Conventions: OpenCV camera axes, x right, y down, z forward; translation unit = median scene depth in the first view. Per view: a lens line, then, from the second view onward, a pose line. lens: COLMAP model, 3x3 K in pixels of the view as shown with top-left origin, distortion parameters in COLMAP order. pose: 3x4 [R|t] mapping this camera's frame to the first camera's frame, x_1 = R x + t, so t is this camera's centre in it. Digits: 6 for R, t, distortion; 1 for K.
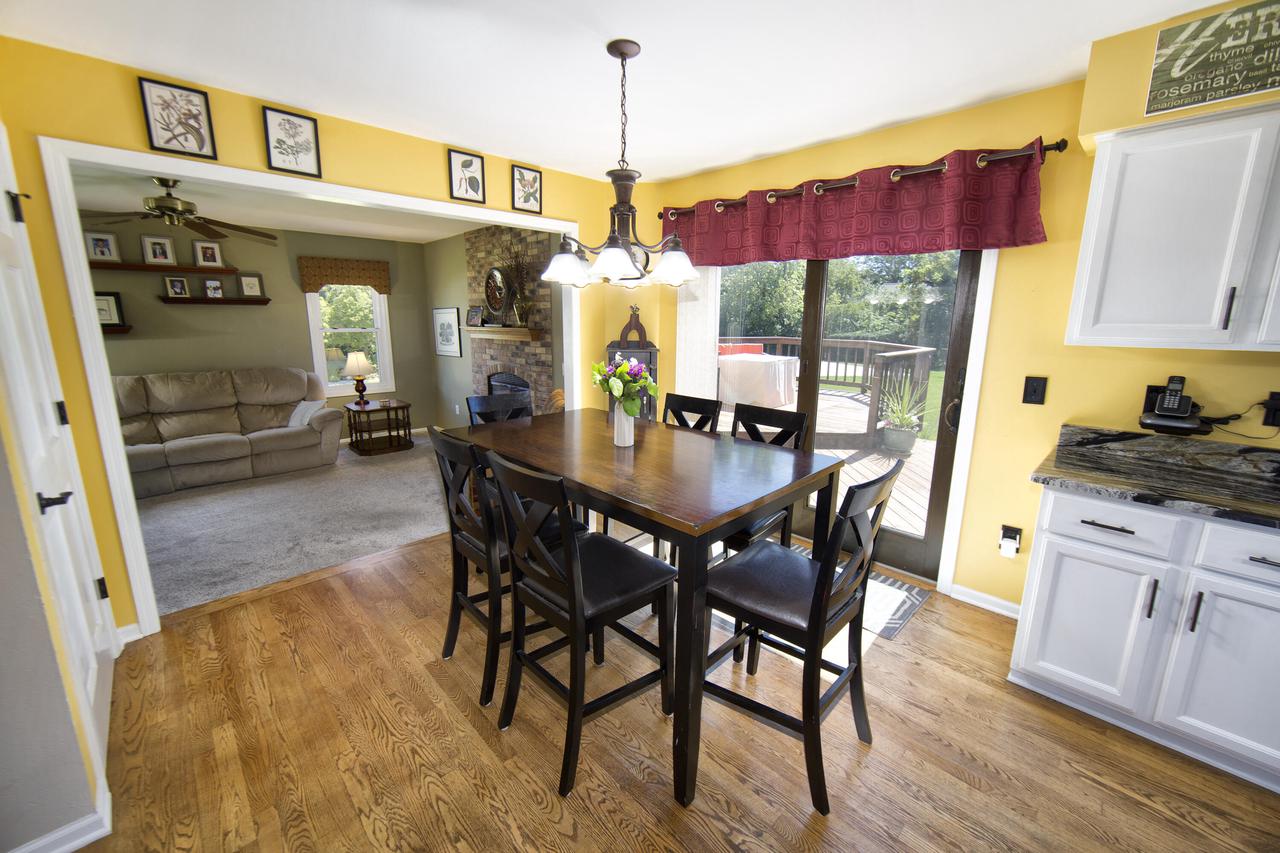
lens RADIAL K [[503.7, 0, 636.3], [0, 503.7, 421.8], [0, 0, 1]] dist [-0.013287, 0.002495]
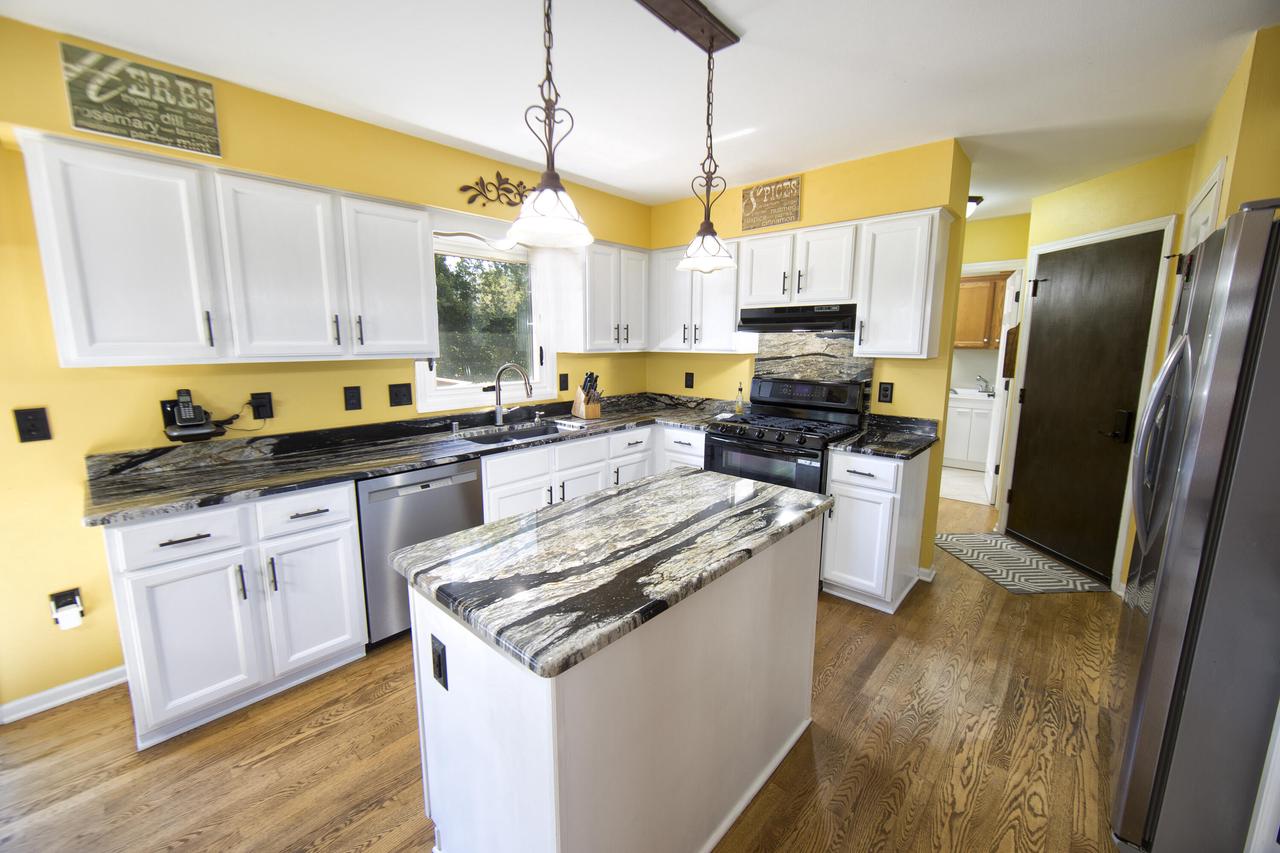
lens RADIAL K [[503.7, 0, 629.1], [0, 503.7, 421.9], [0, 0, 1]] dist [-0.013287, 0.002495]
pose [[-0.055266, -0.164118, 0.984891, -0.060063], [0.198198, 0.964967, 0.171919, -0.015099], [-0.978603, 0.204704, -0.020802, 0.066422]]
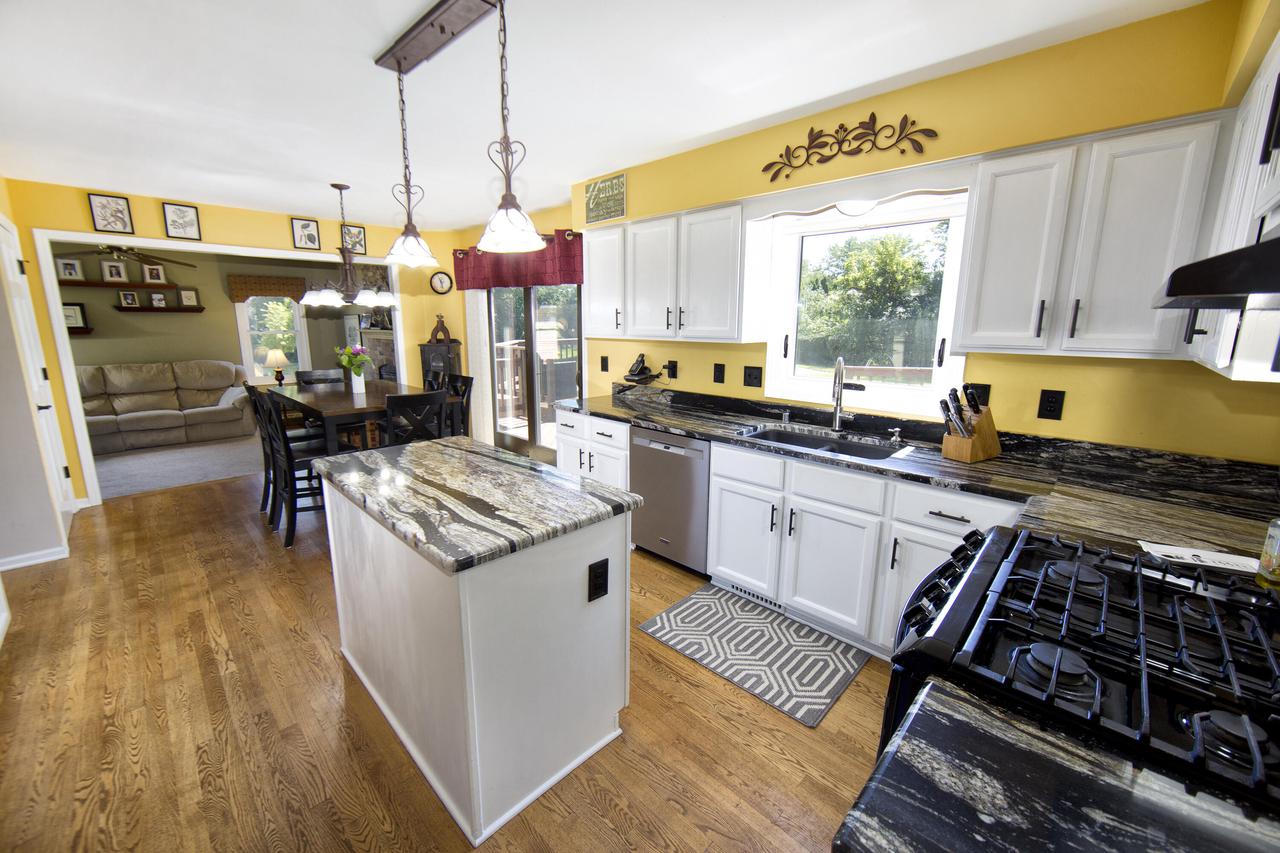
lens RADIAL K [[503.7, 0, 636.9], [0, 503.7, 421.8], [0, 0, 1]] dist [-0.013287, 0.002495]
pose [[0.999624, -0.004194, 0.027095, 0.937321], [0.004366, 0.999971, -0.006276, 0.166724], [-0.027068, 0.006392, 0.999613, -0.852032]]
